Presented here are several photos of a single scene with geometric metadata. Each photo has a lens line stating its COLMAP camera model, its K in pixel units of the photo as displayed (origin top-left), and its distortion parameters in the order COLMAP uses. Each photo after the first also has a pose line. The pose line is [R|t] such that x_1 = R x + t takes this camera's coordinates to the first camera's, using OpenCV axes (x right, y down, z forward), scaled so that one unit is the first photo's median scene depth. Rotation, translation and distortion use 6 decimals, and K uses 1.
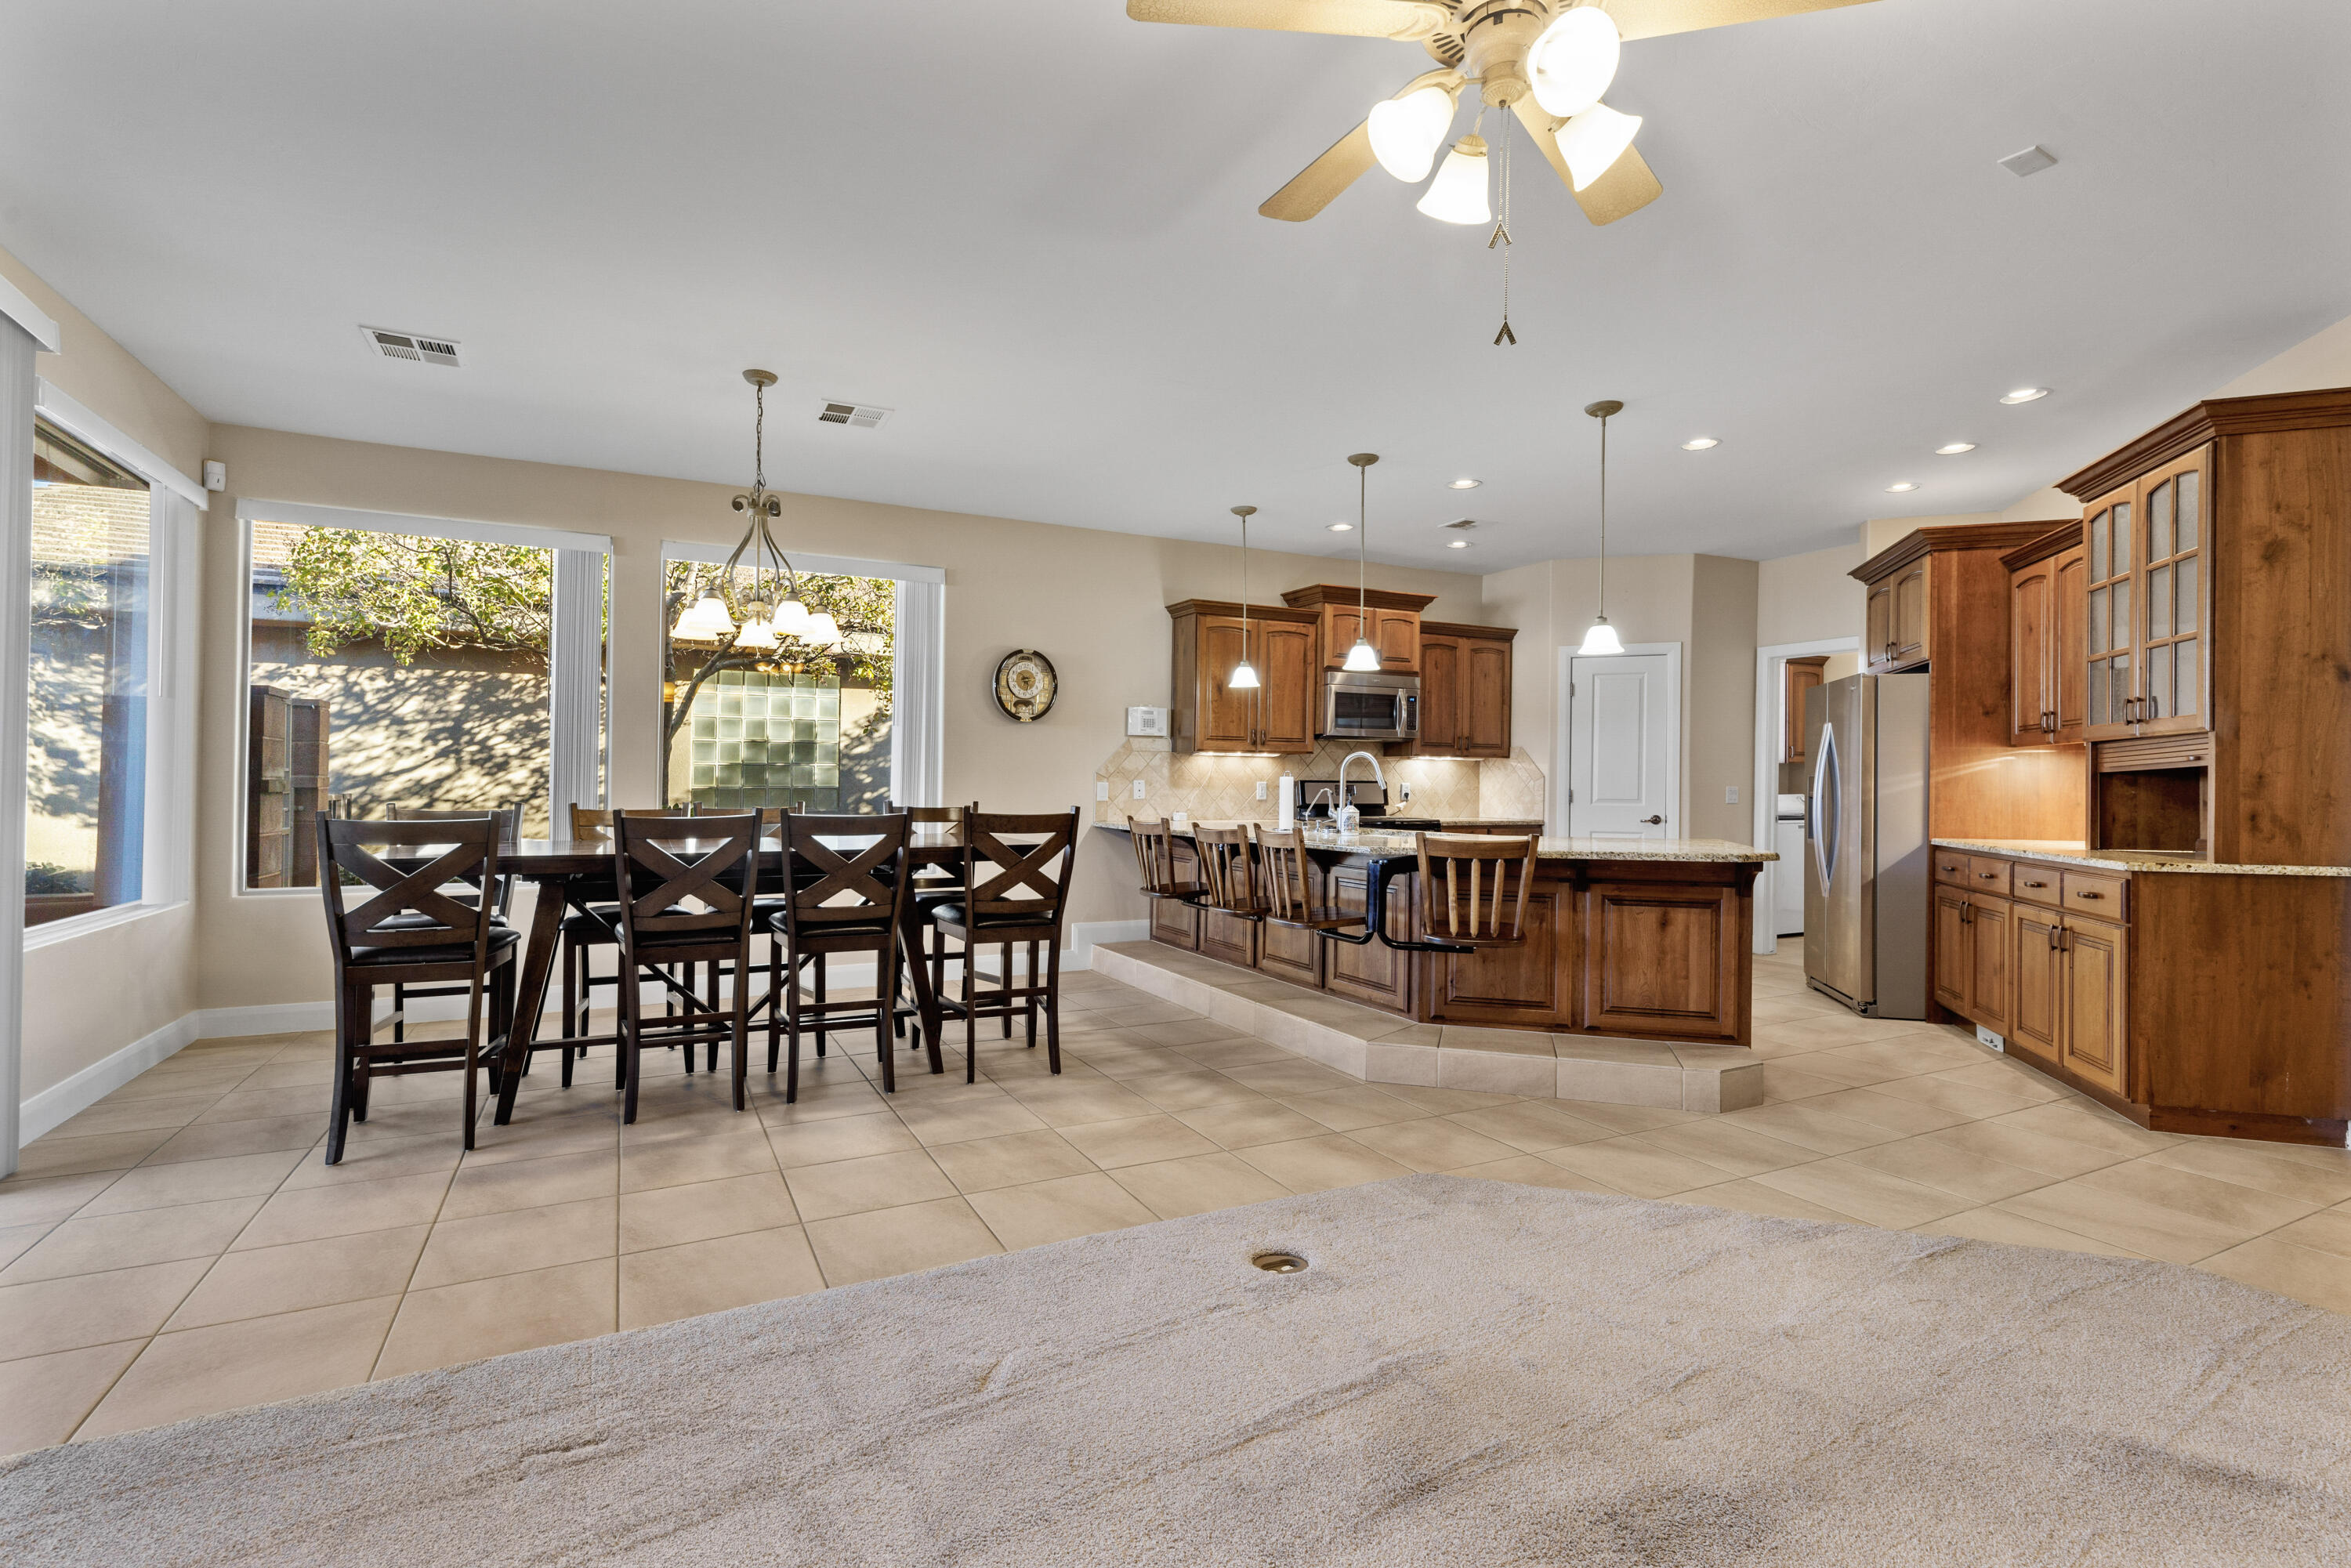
lens RADIAL K [[1061.1, 0, 1169.6], [0, 1061.1, 829.9], [0, 0, 1]] dist [-0.001049, 0.000191]
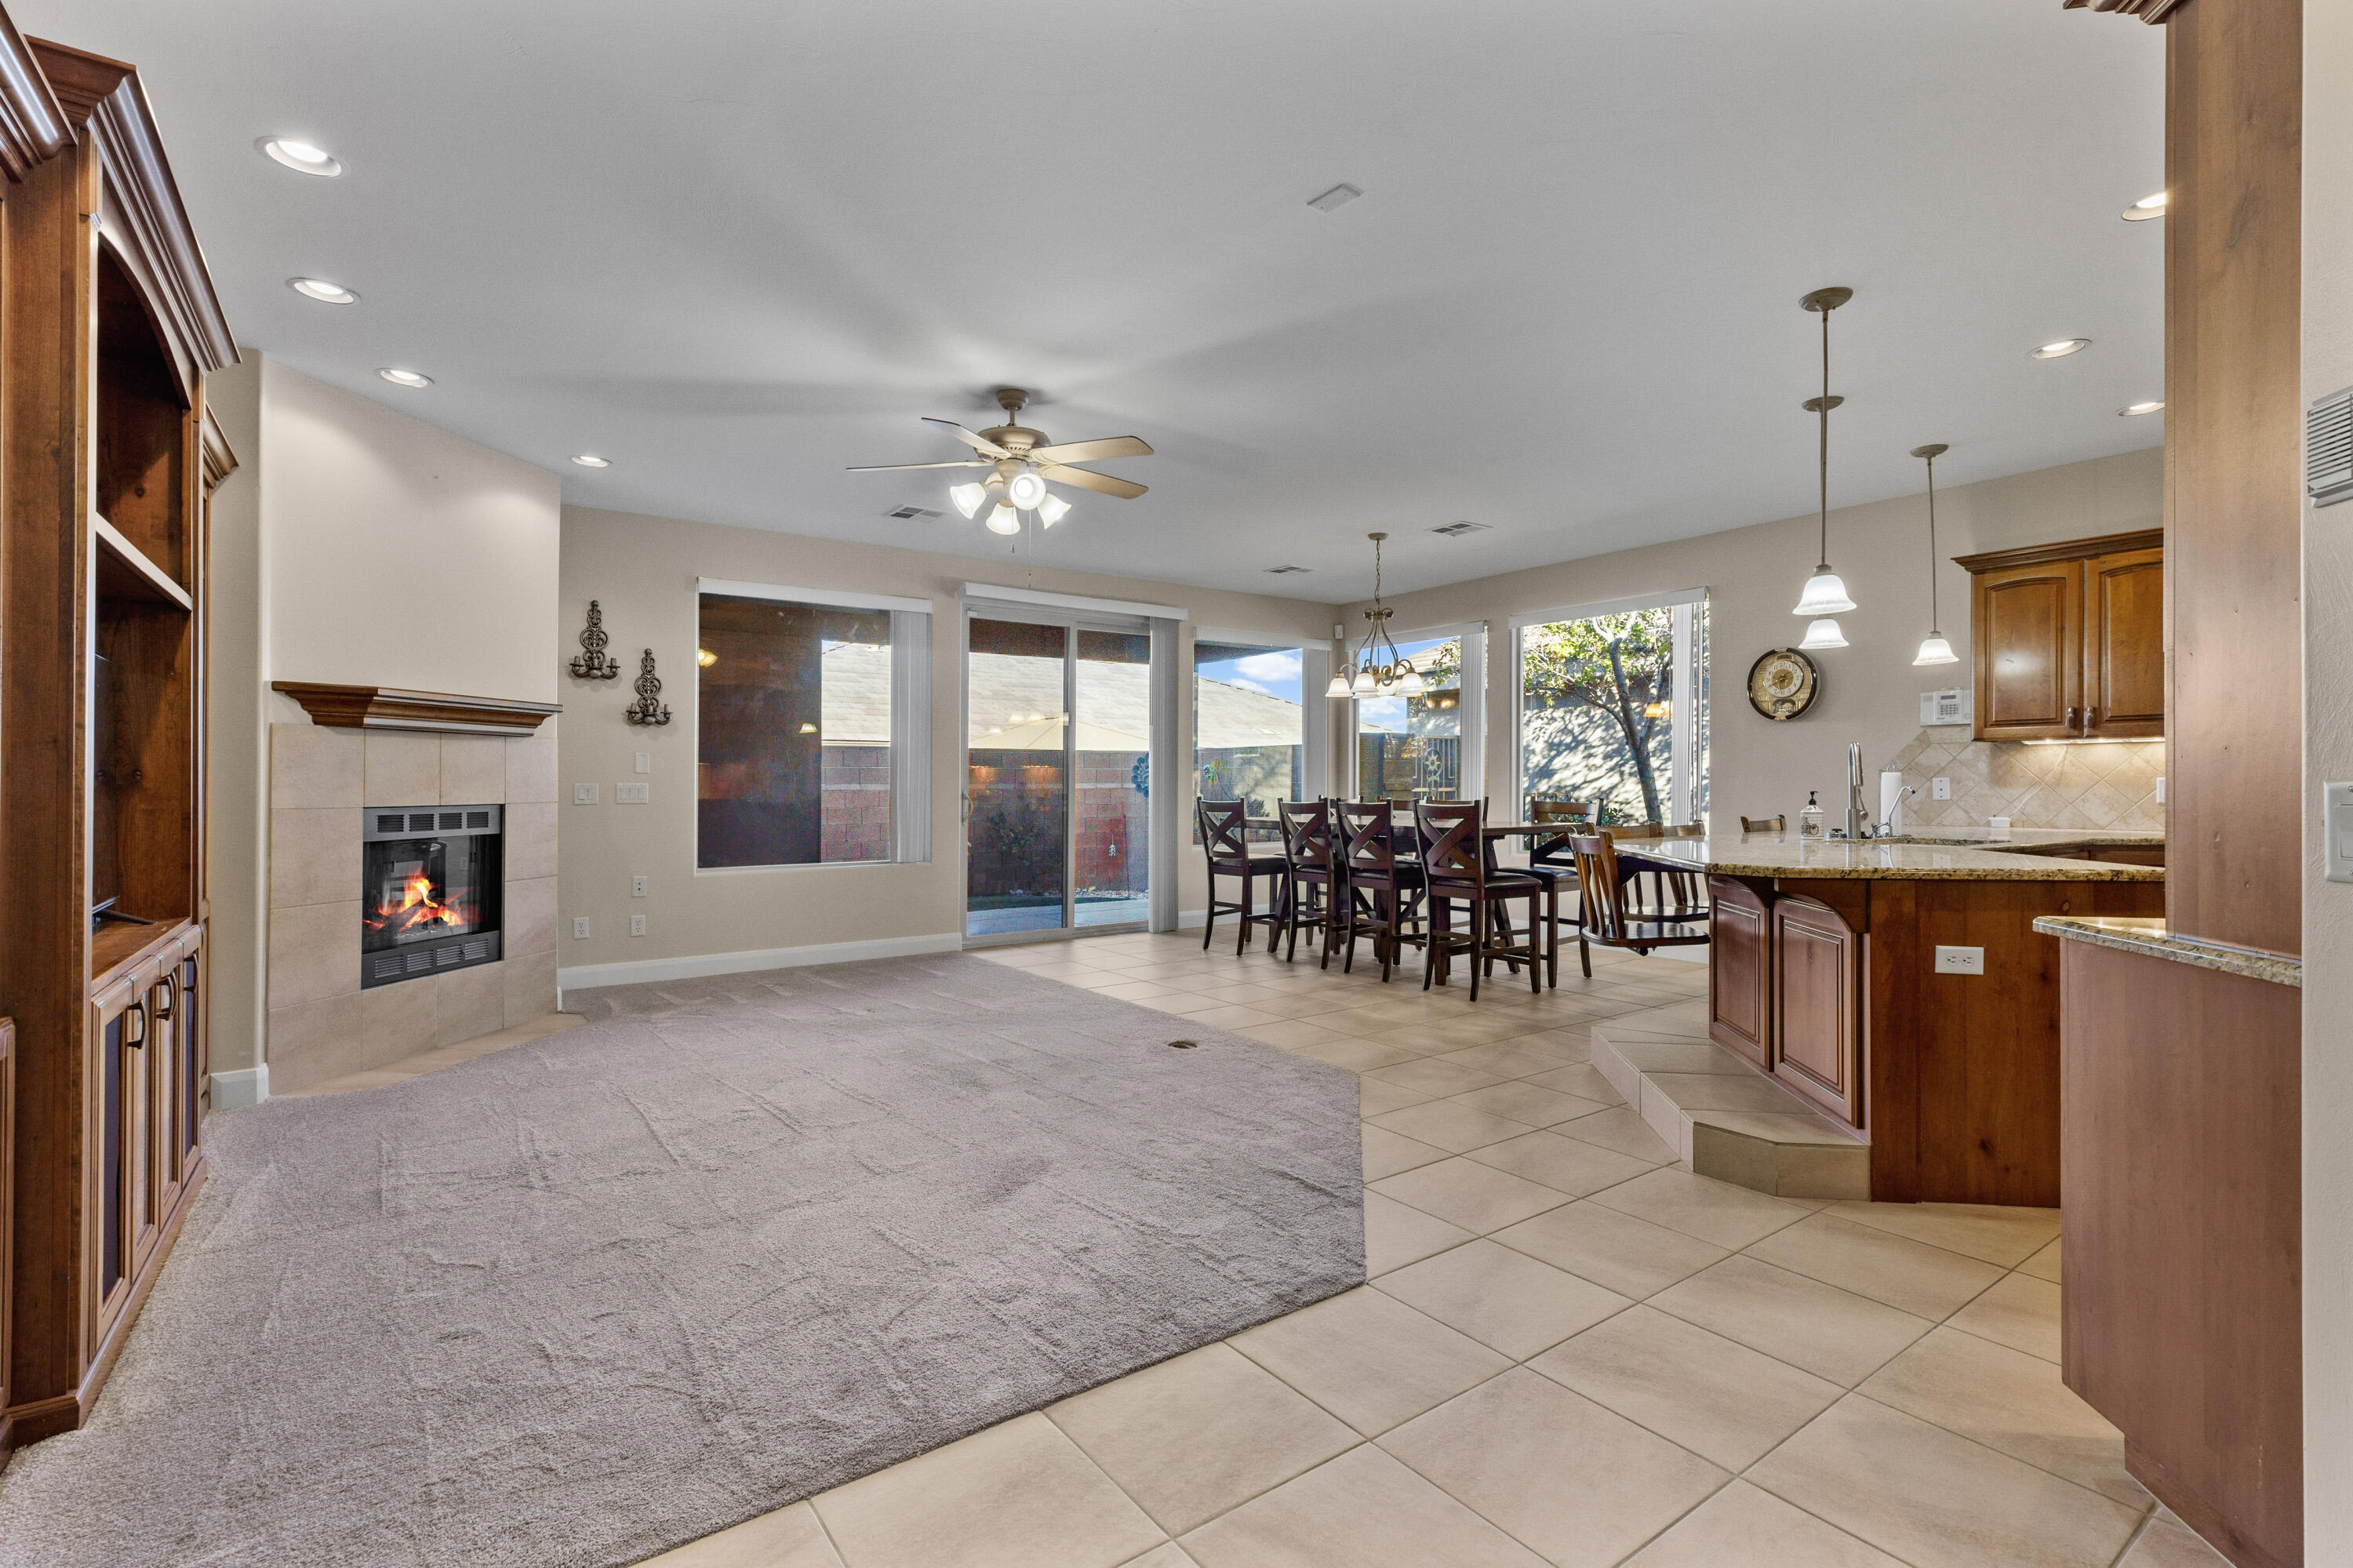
lens RADIAL K [[1087.9, 0, 1178.3], [0, 1087.9, 792.1], [0, 0, 1]] dist [-0.001022, -0.000066]
pose [[0.163796, -0.005327, -0.986480, 0.931518], [-0.046611, 0.998827, -0.013133, 0.005331], [0.985392, 0.048132, 0.163356, 0.336730]]
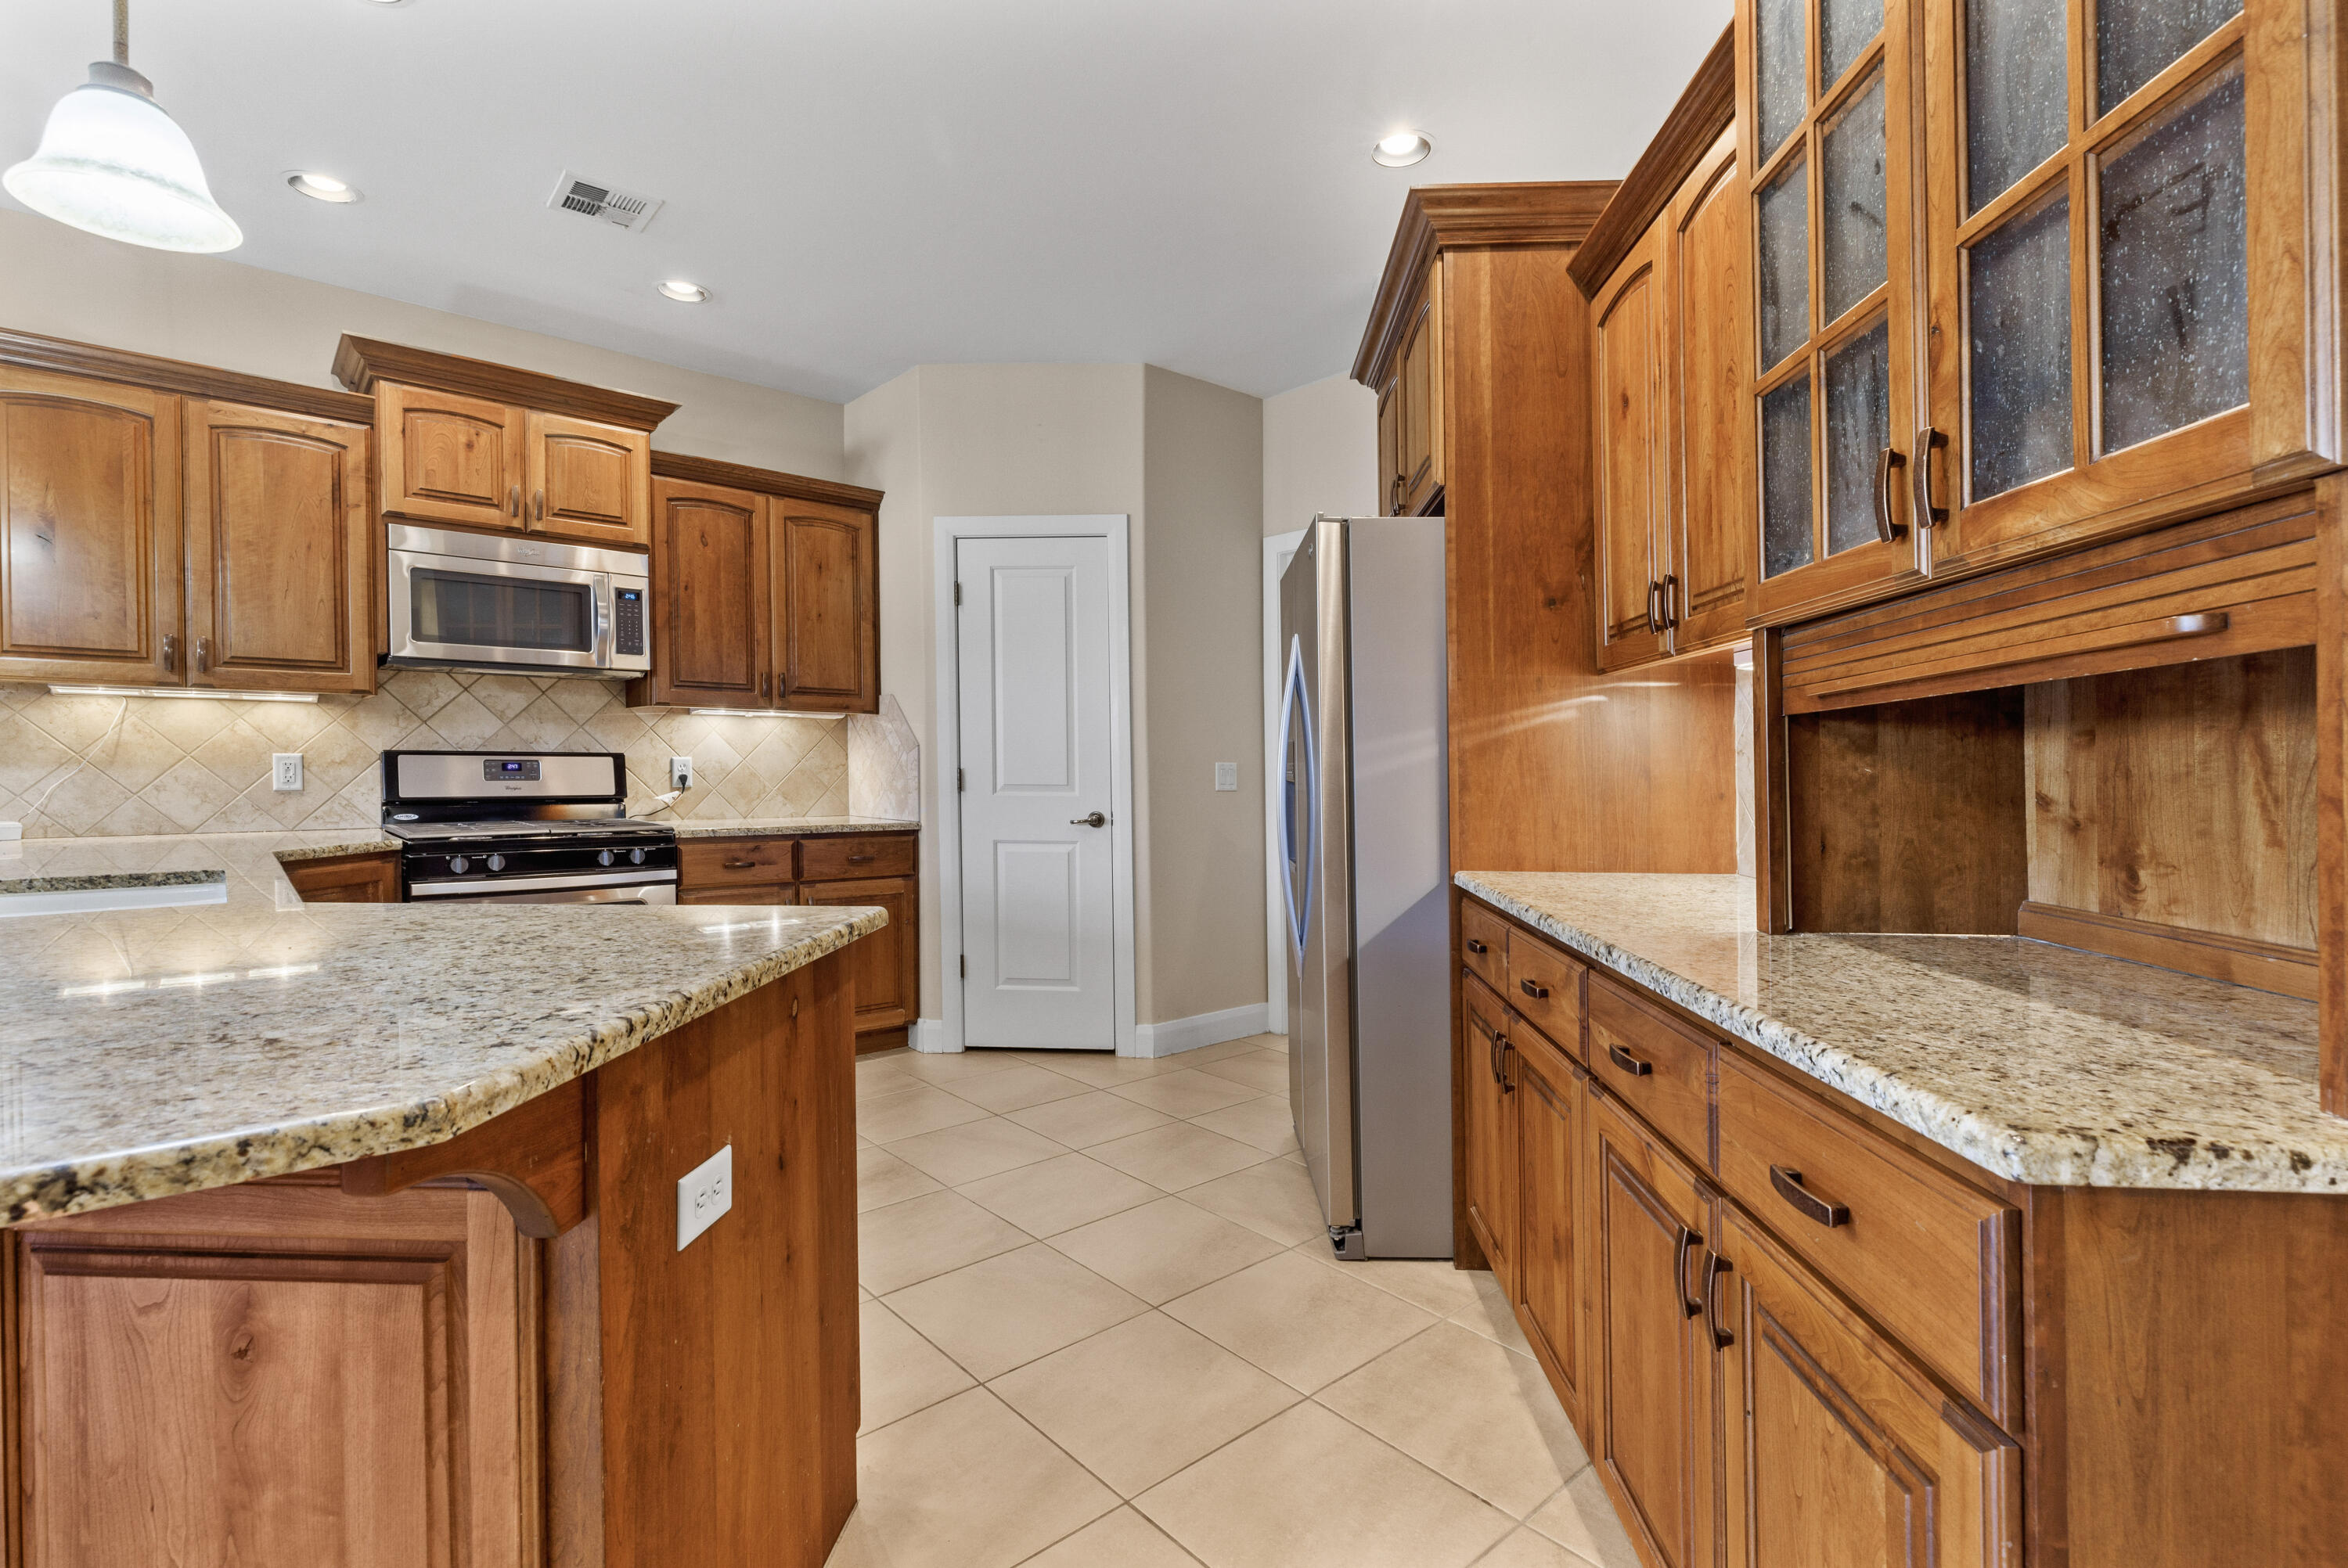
lens RADIAL K [[1085.4, 0, 1175.8], [0, 1085.4, 792.1], [0, 0, 1]] dist [-0.001022, -0.000066]
pose [[0.964715, -0.007439, 0.263190, 0.473417], [0.012033, 0.999802, -0.015846, -0.020245], [-0.263020, 0.018453, 0.964614, 0.570659]]
